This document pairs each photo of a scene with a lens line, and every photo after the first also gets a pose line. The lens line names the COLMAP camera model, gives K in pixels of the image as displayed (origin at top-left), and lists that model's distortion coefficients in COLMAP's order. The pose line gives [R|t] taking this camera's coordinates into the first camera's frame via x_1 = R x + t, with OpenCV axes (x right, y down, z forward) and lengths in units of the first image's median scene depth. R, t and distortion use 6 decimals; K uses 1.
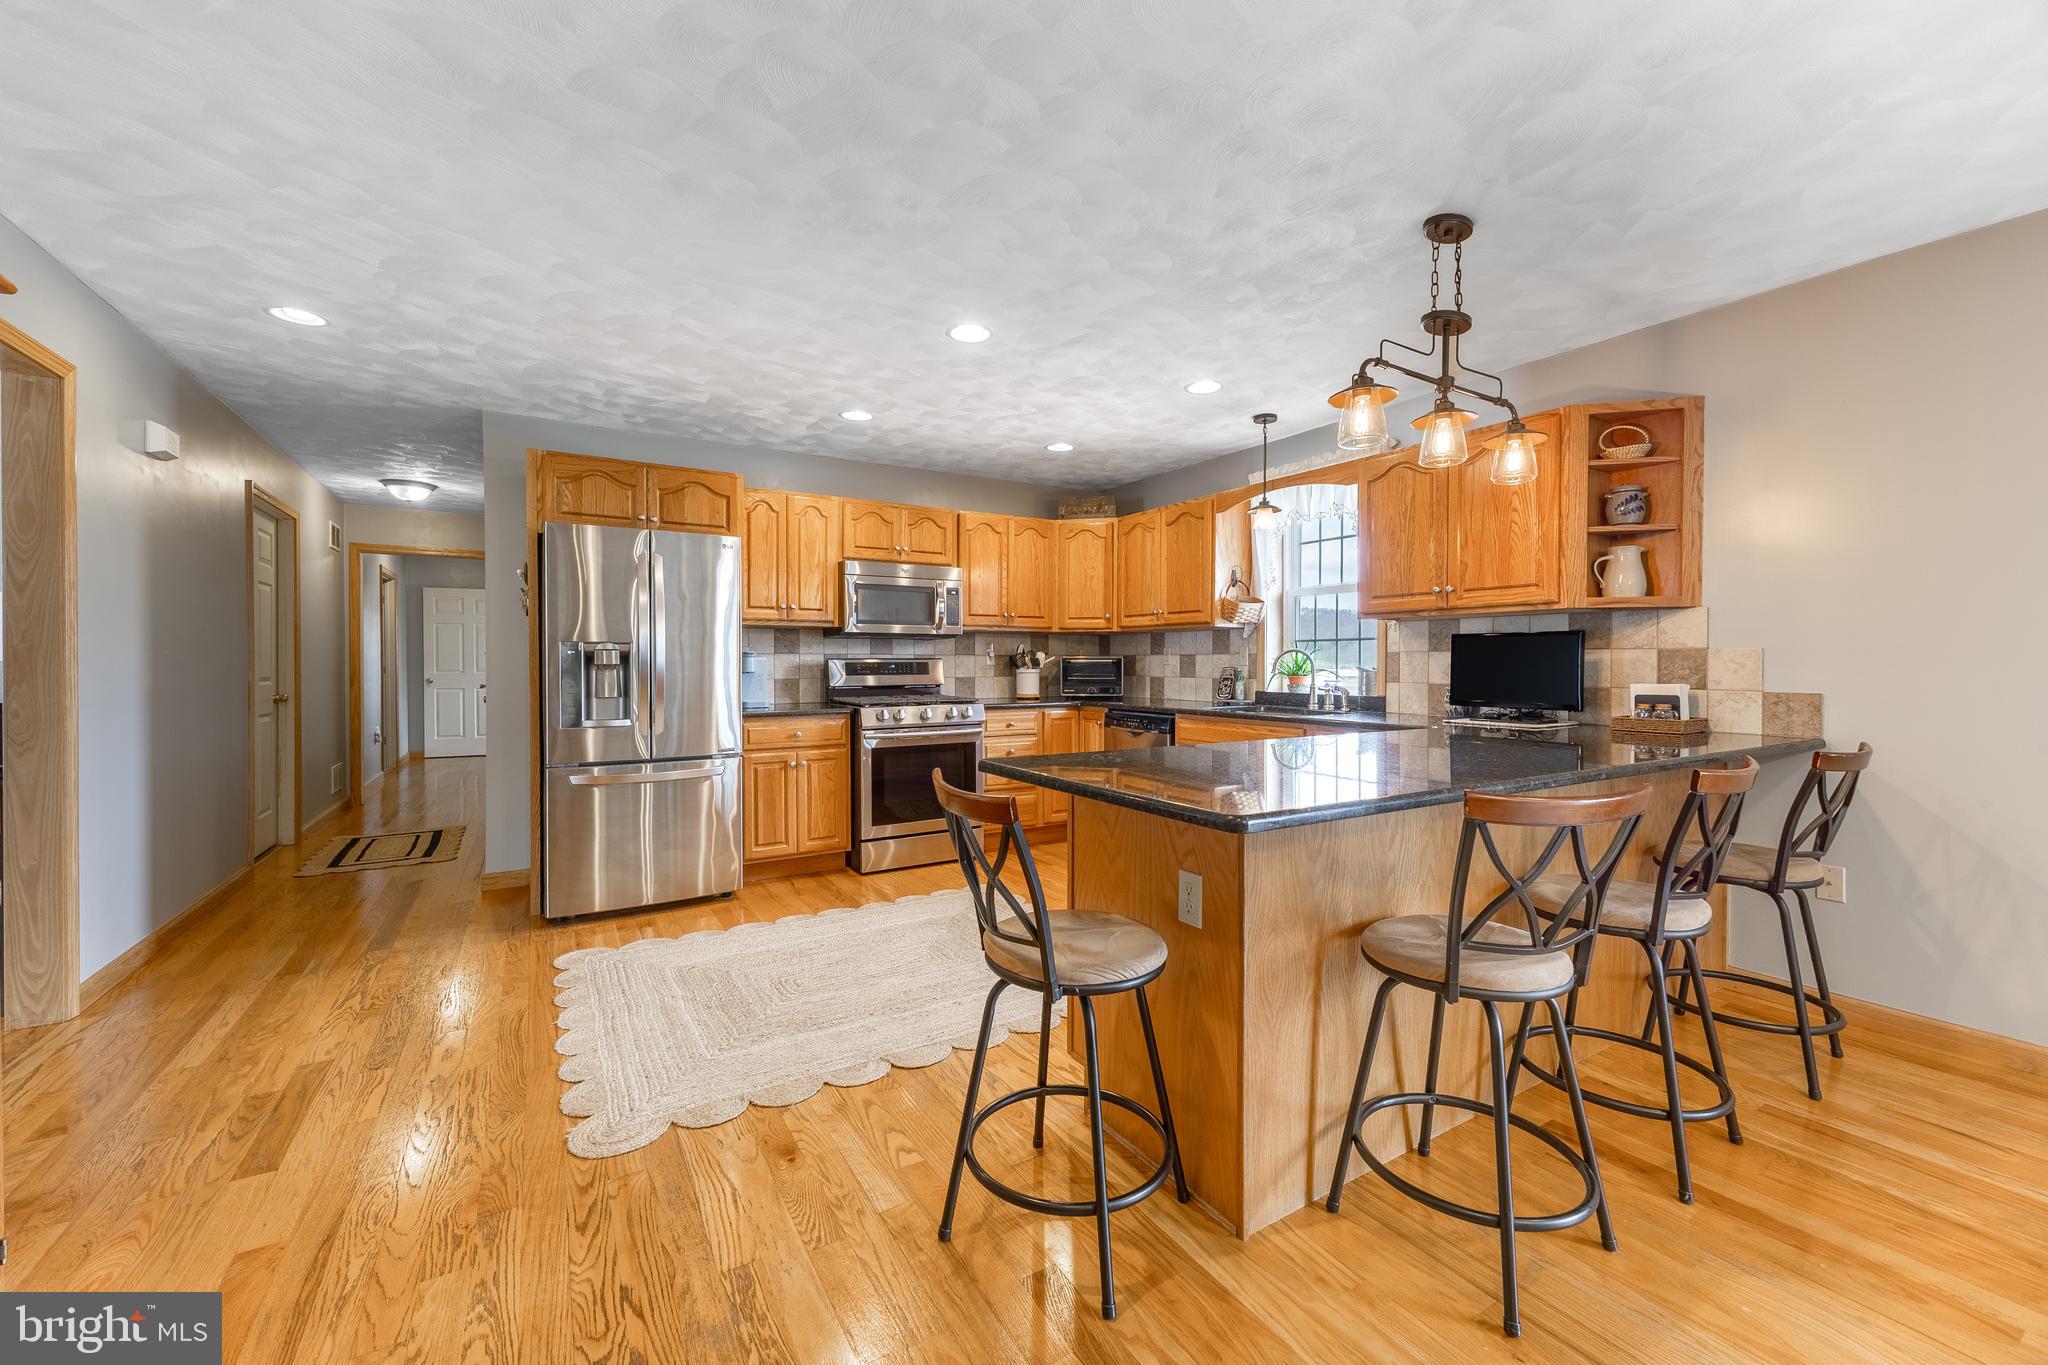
lens RADIAL K [[807.1, 0, 1019.8], [0, 807.1, 677.5], [0, 0, 1]] dist [0.009218, -0.000216]
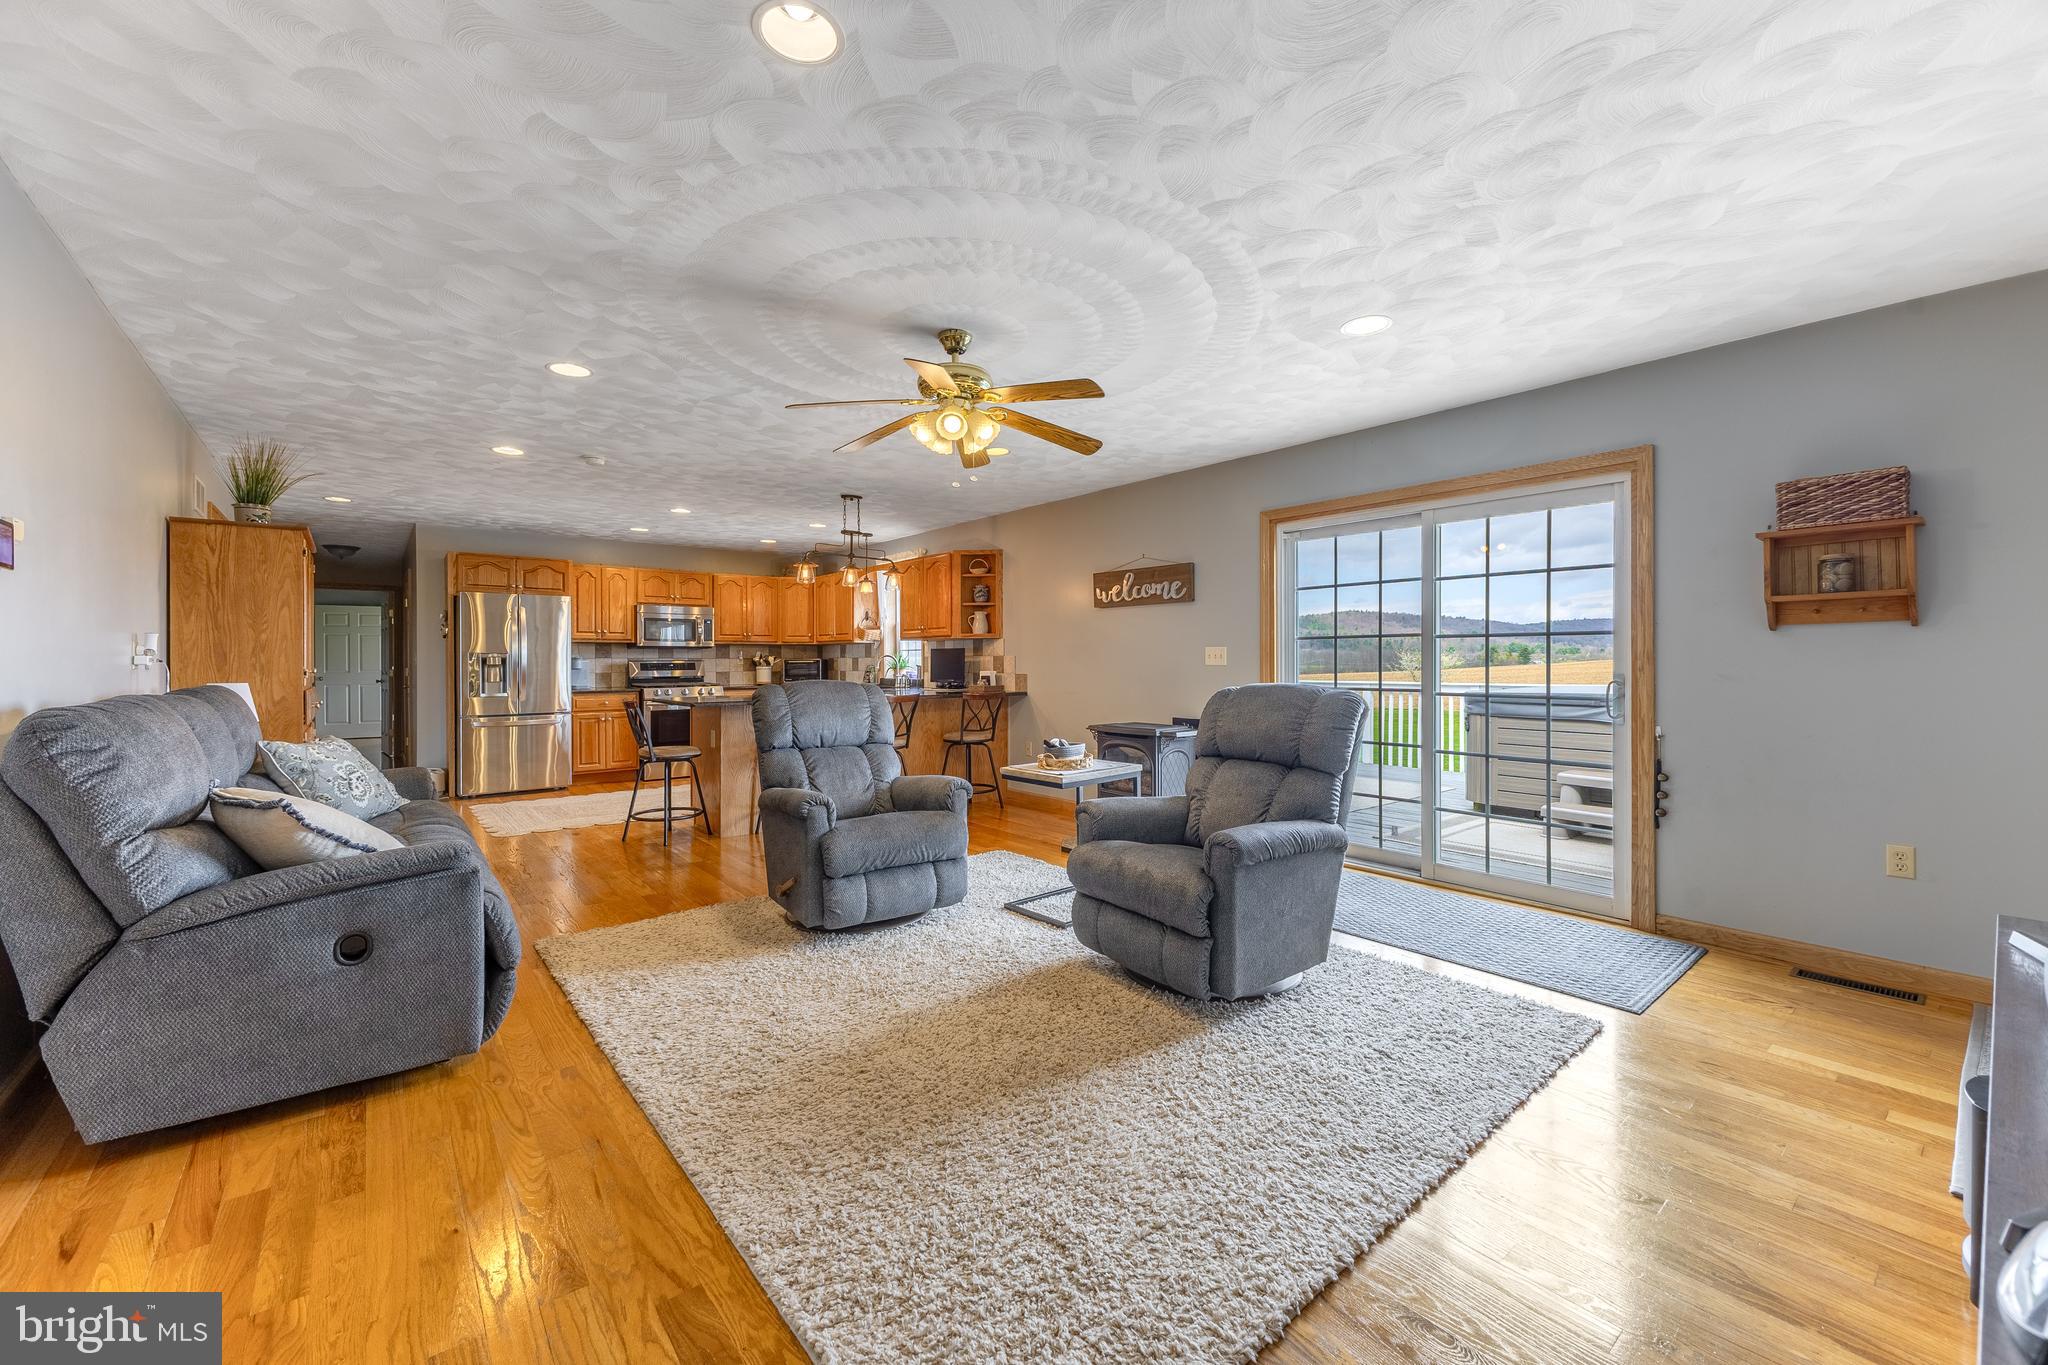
lens RADIAL K [[807.1, 0, 1025.9], [0, 807.1, 667.7], [0, 0, 1]] dist [0.009218, -0.000216]
pose [[0.989203, -0.004398, 0.146484, 0.358416], [0.006259, 0.999905, -0.012242, 0.017992], [-0.146417, 0.013027, 0.989137, -0.852977]]
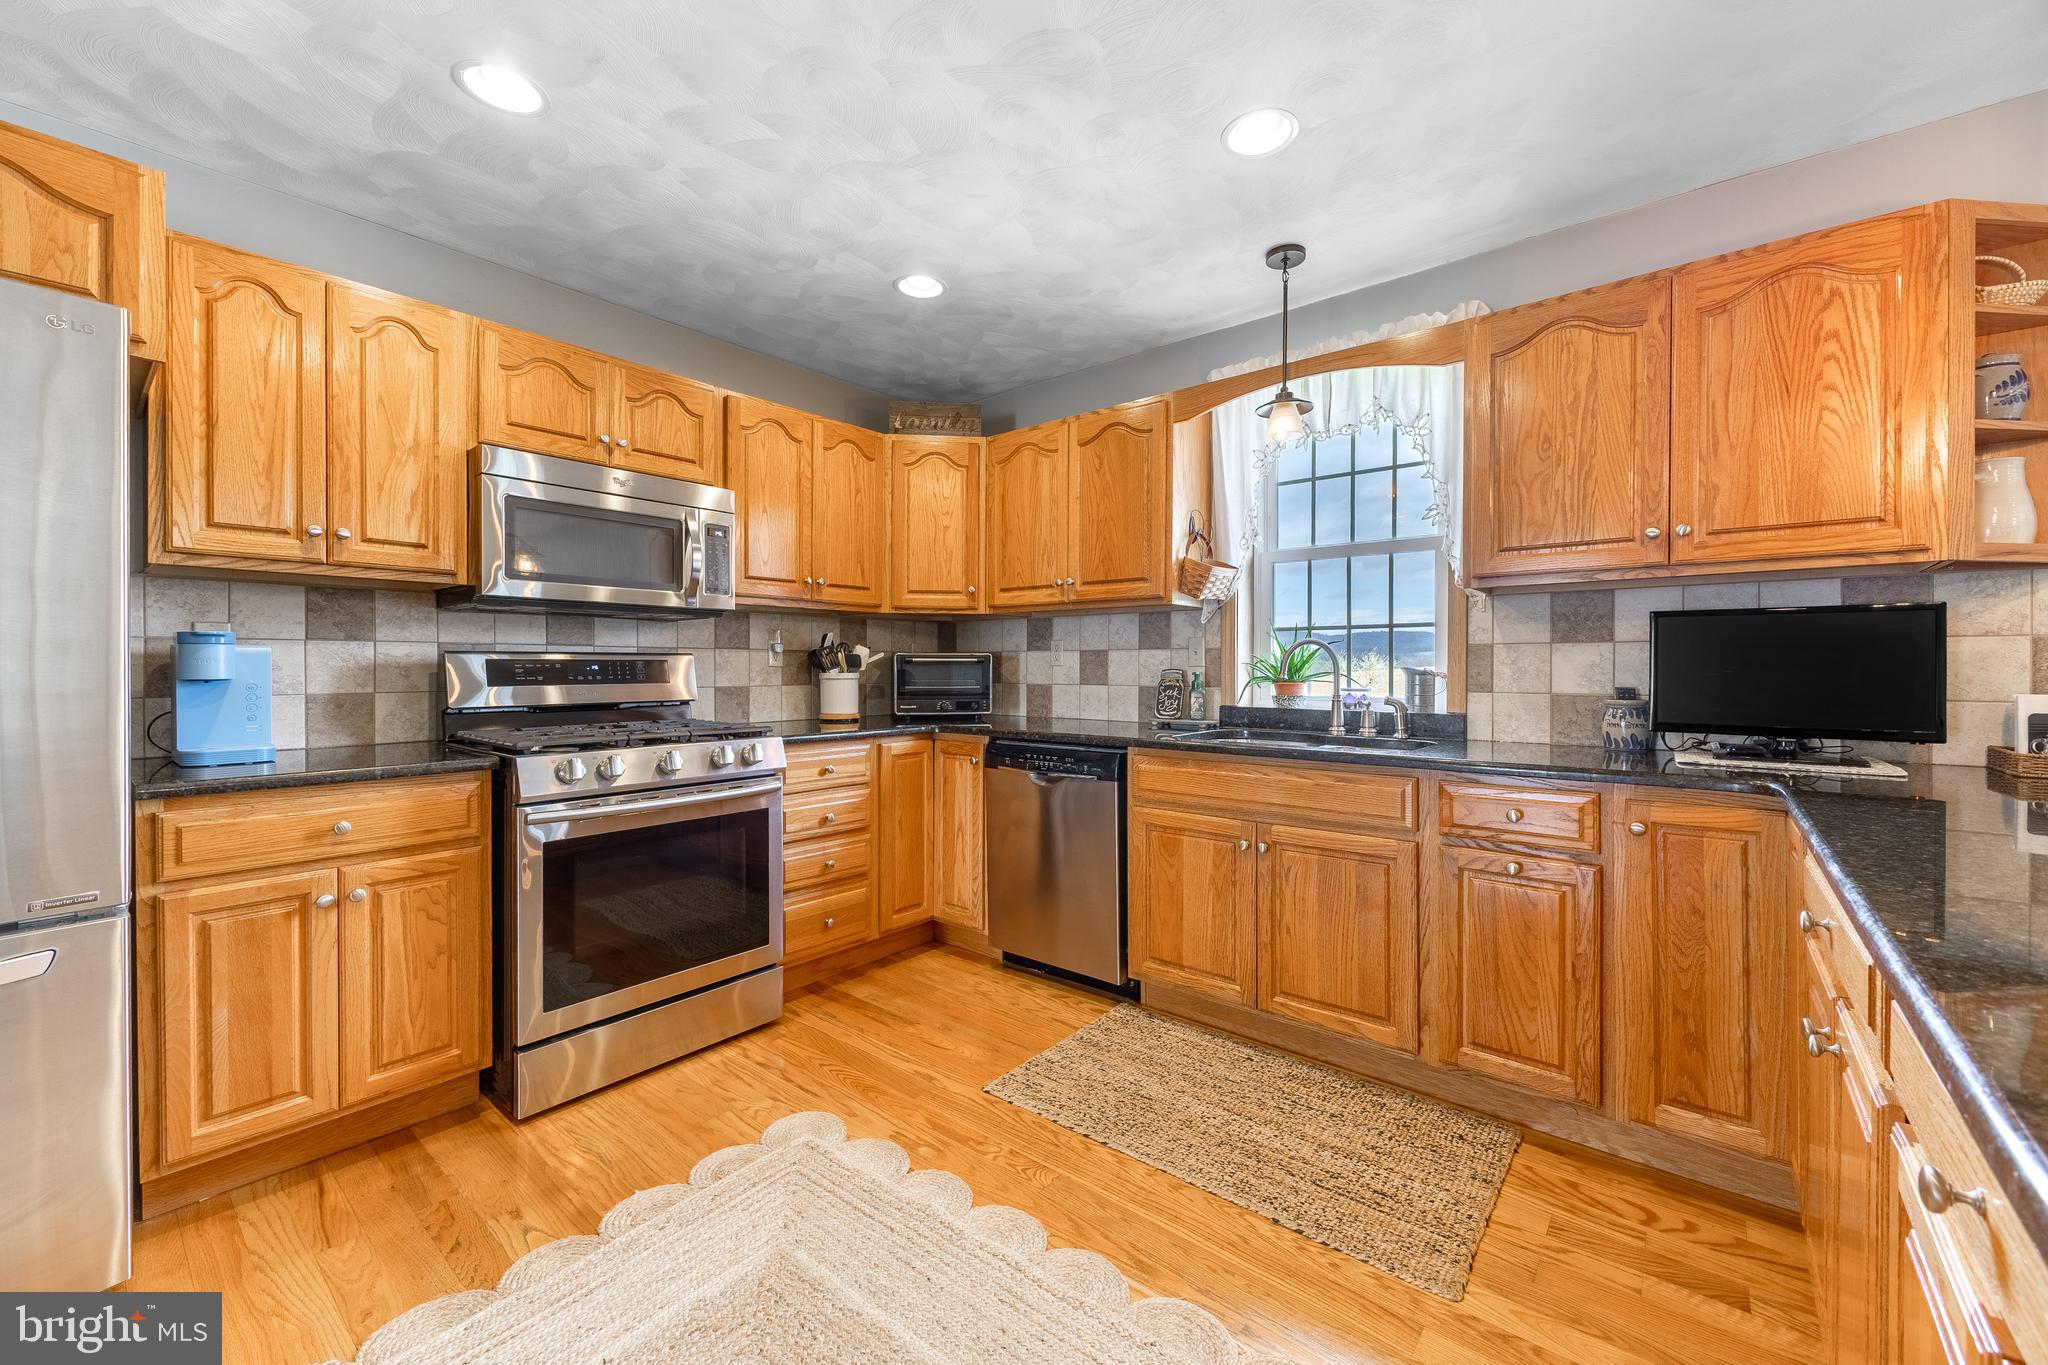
lens RADIAL K [[807.1, 0, 1021.0], [0, 807.1, 672.4], [0, 0, 1]] dist [0.009218, -0.000216]
pose [[0.944619, -0.001251, 0.328167, -0.073939], [0.005316, 0.999920, -0.011490, -0.003489], [-0.328126, 0.012598, 0.944550, 0.450095]]
